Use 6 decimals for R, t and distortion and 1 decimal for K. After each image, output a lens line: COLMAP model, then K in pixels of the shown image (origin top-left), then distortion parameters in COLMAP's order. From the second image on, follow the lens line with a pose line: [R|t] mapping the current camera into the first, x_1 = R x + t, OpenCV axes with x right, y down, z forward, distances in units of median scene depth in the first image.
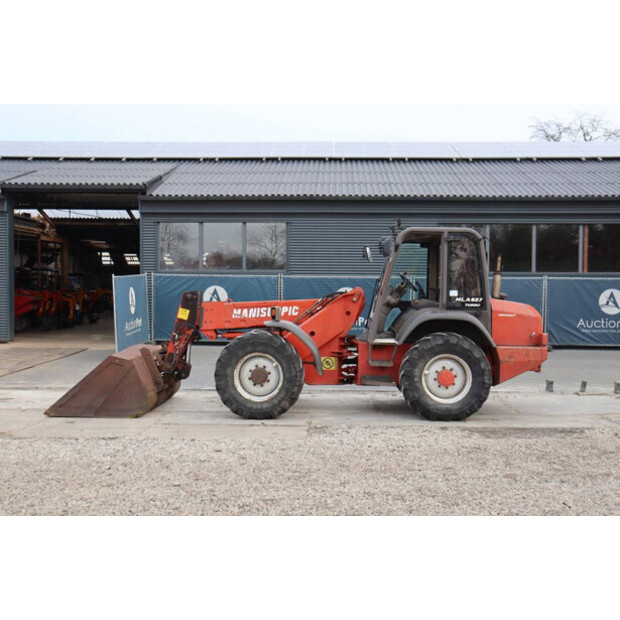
lens RADIAL K [[728.0, 0, 304.1], [0, 728.0, 299.3], [0, 0, 1]] dist [-0.033406, 0.000000]
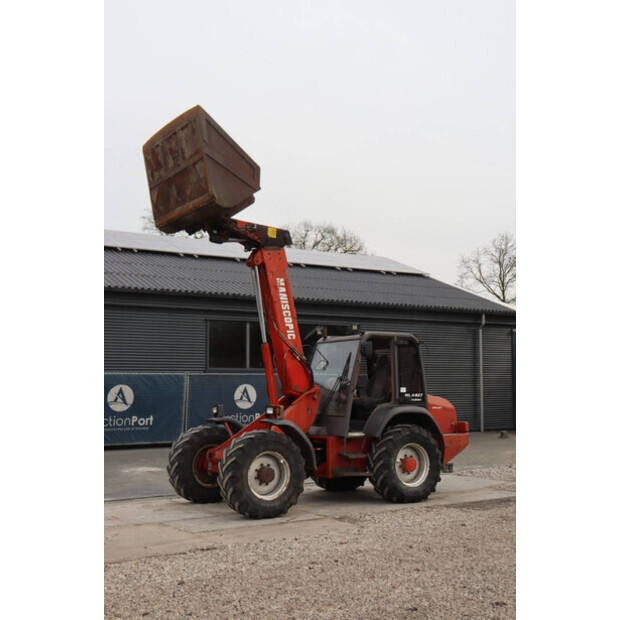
lens RADIAL K [[794.5, 0, 302.4], [0, 794.5, 288.0], [0, 0, 1]] dist [-0.007537, 0.000000]
pose [[0.825336, 0.059433, 0.561506, -0.660567], [0.016128, 0.991558, -0.128657, -0.009438], [-0.564412, 0.115241, 0.817410, 0.037137]]
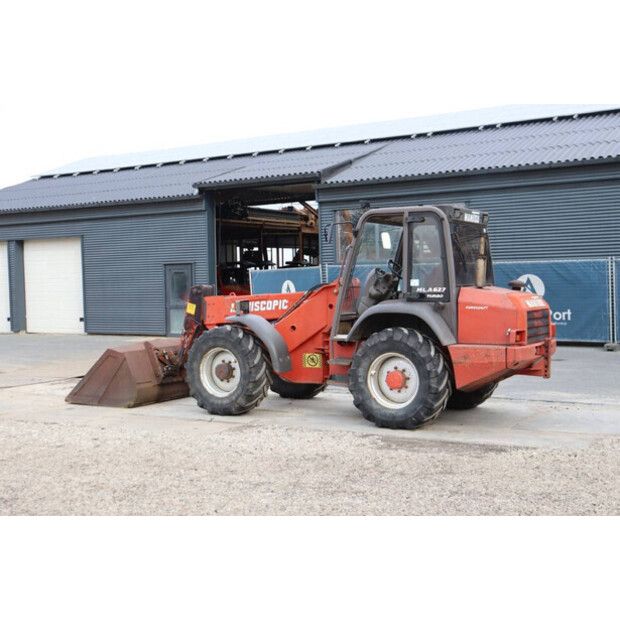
lens RADIAL K [[828.0, 0, 292.9], [0, 828.0, 304.1], [0, 0, 1]] dist [-0.030323, 0.000000]
pose [[0.871677, -0.010778, -0.489962, 0.571926], [0.018766, 0.999759, 0.011394, 0.003254], [0.489721, -0.019126, 0.871670, 0.072381]]
